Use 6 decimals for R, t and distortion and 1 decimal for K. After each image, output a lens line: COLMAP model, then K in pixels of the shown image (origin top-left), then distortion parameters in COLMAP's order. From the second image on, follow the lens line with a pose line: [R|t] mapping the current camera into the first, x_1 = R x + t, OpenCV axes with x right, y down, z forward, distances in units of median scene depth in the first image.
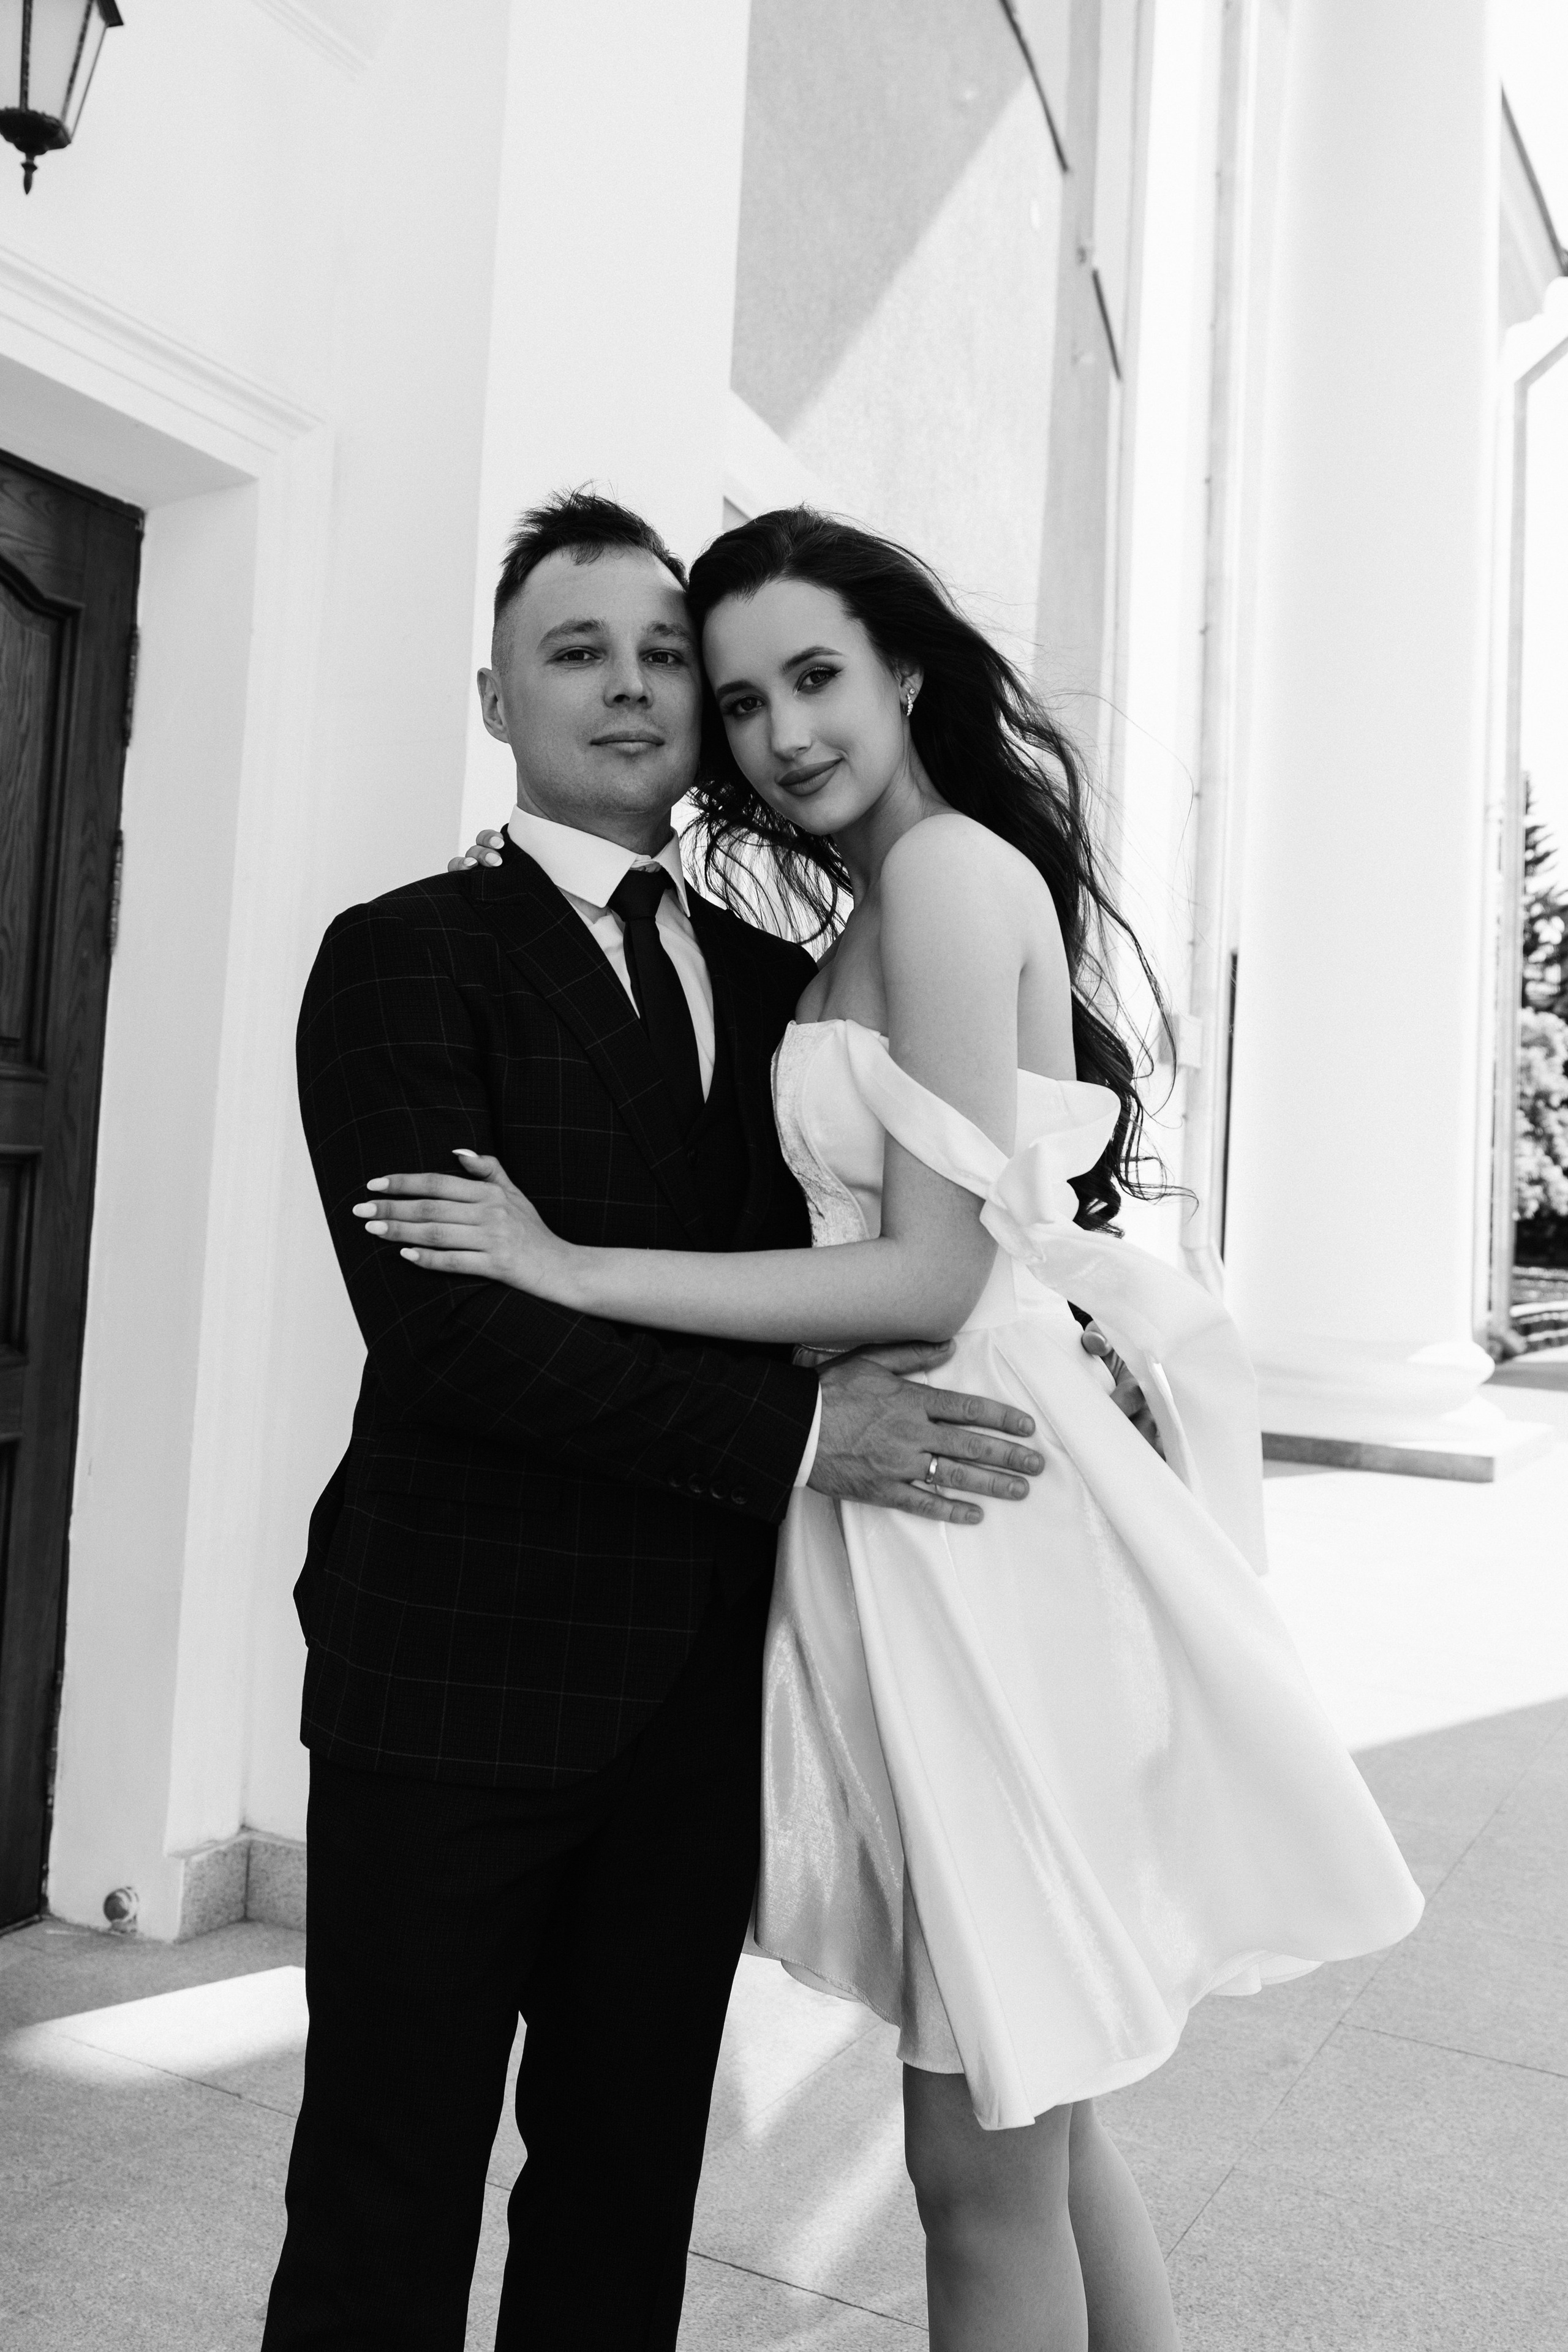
lens RADIAL K [[2139.8, 0, 784.0], [0, 2139.8, 1176.0], [0, 0, 1]] dist [-0.013871, 0.009418]
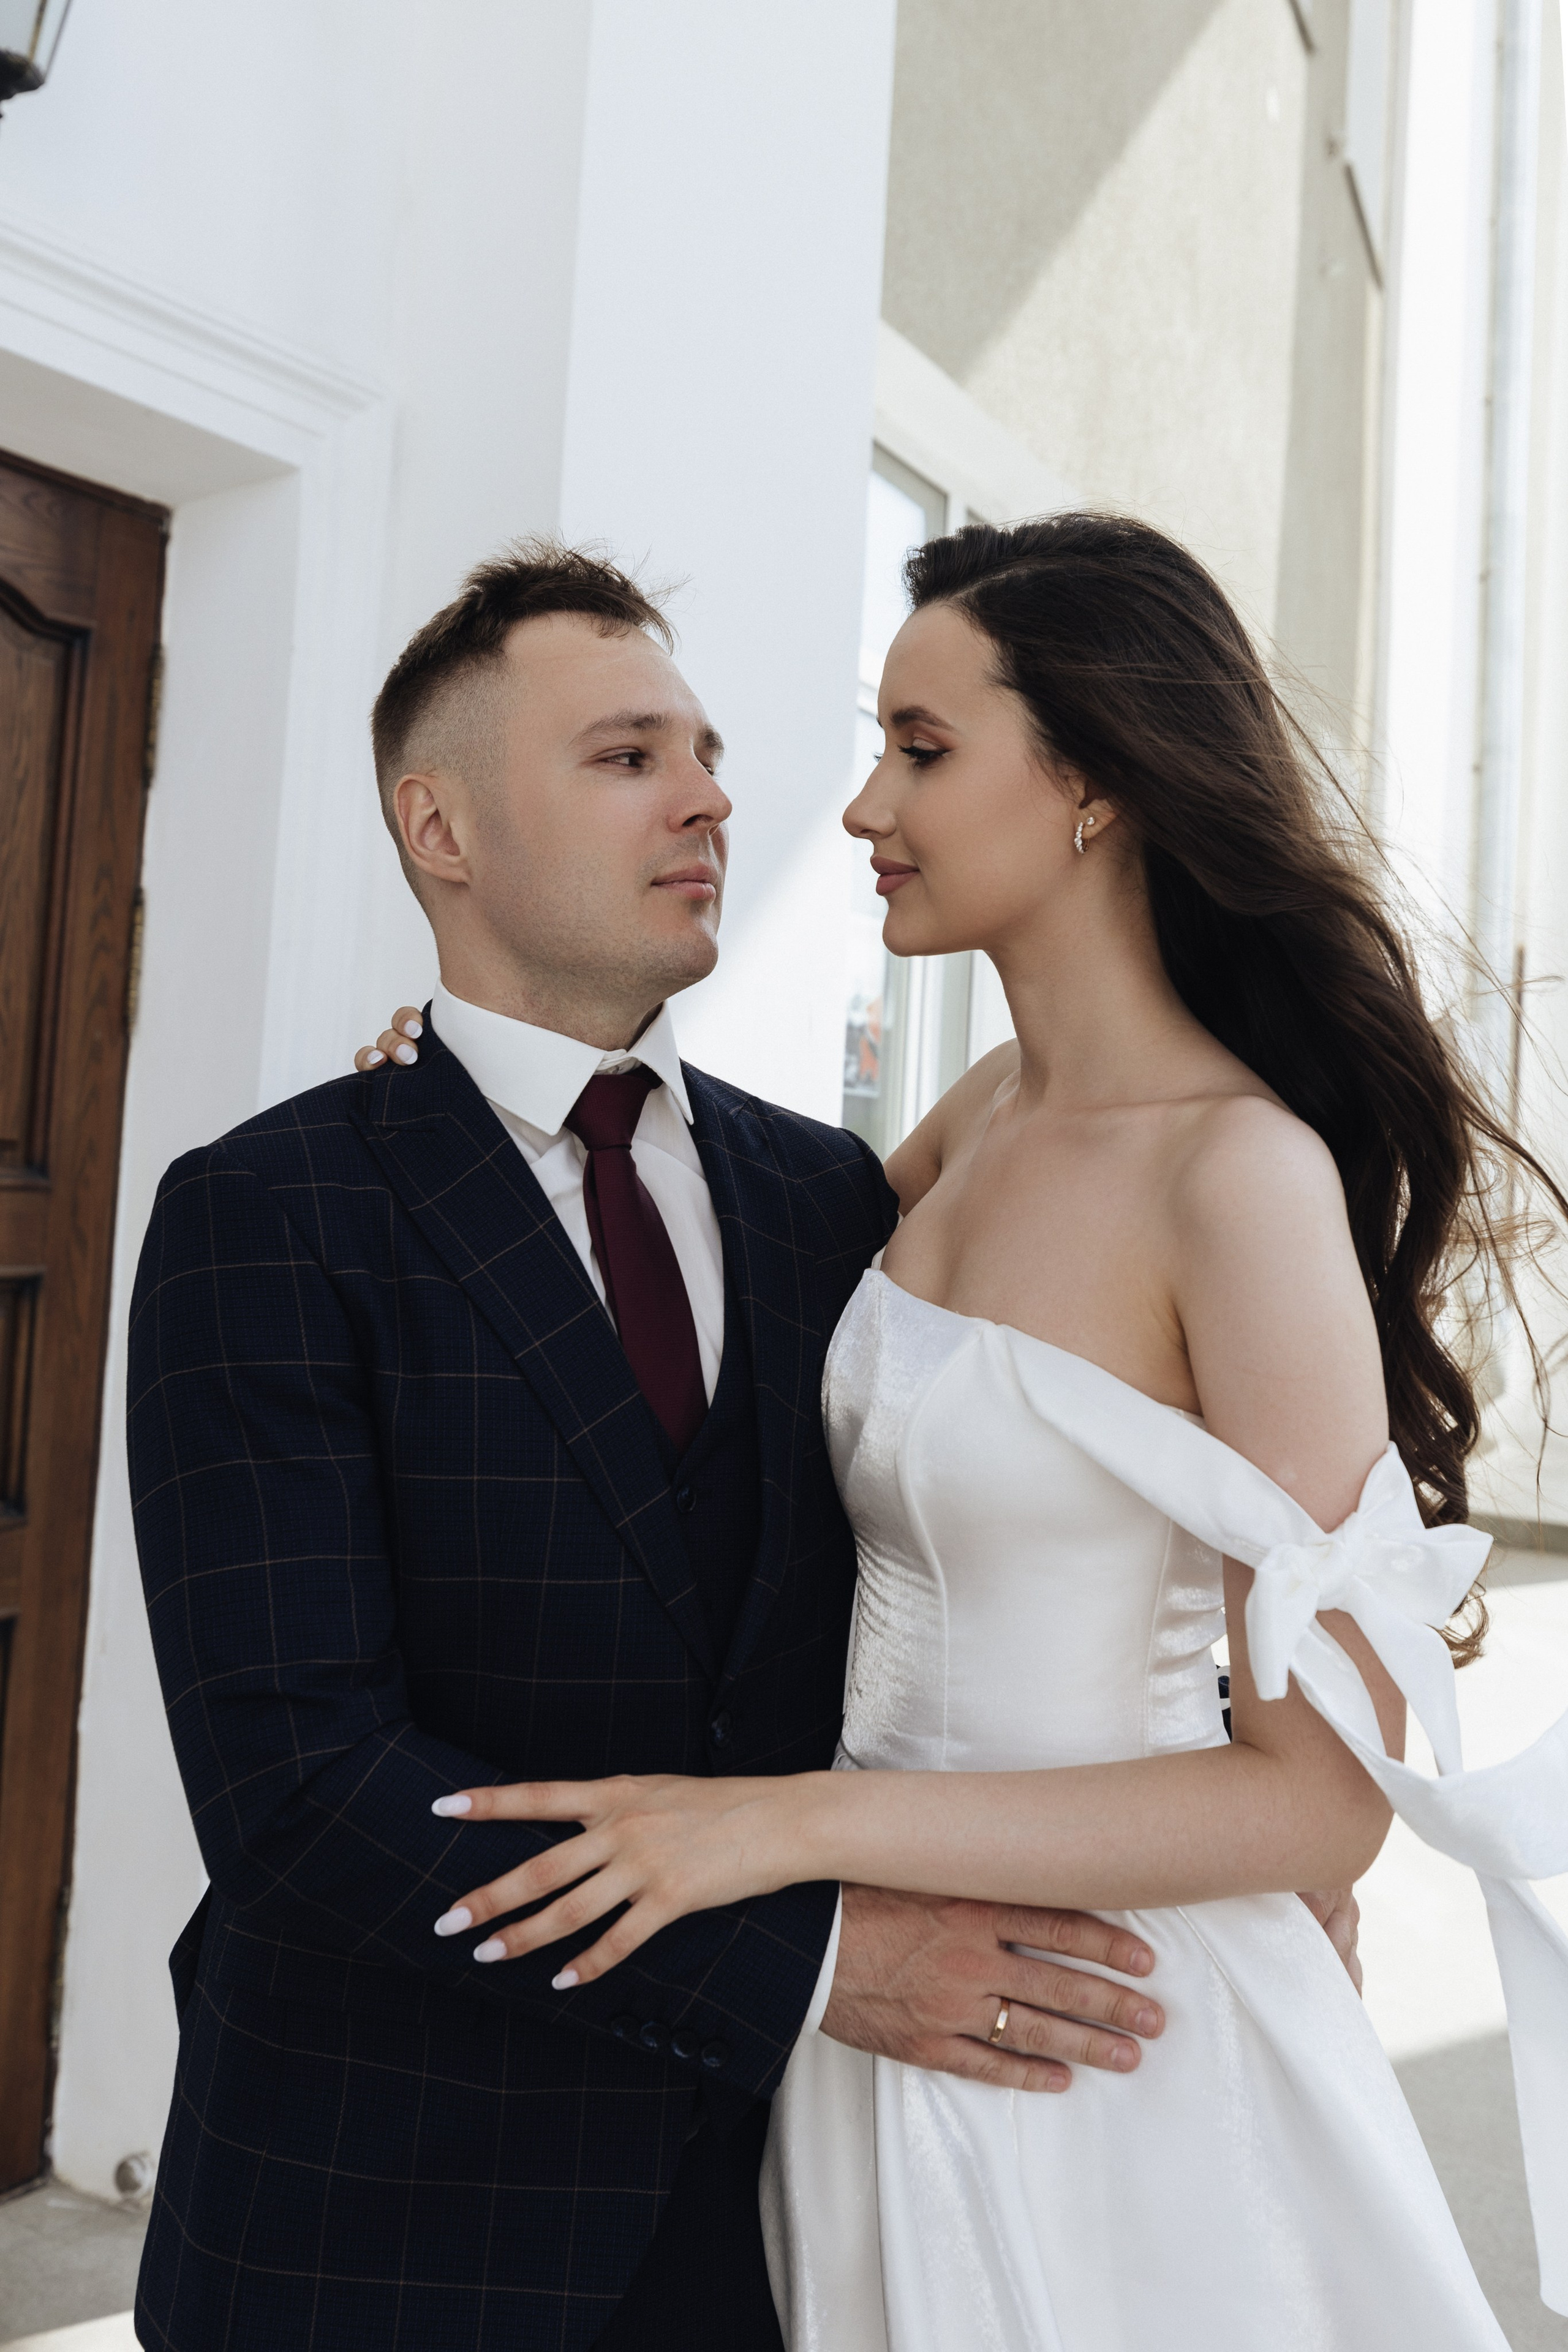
lens RADIAL K [[2272.1, 0, 784.6], [0, 2272.1, 1065.9], [0, 0, 1]] dist [0.001666, -0.031427]
pose [[0.993719, 0.000257, -0.111906, 0.040631], [-0.003125, 0.999671, -0.025452, -0.070098], [0.111862, 0.025641, 0.993393, 0.143953]]
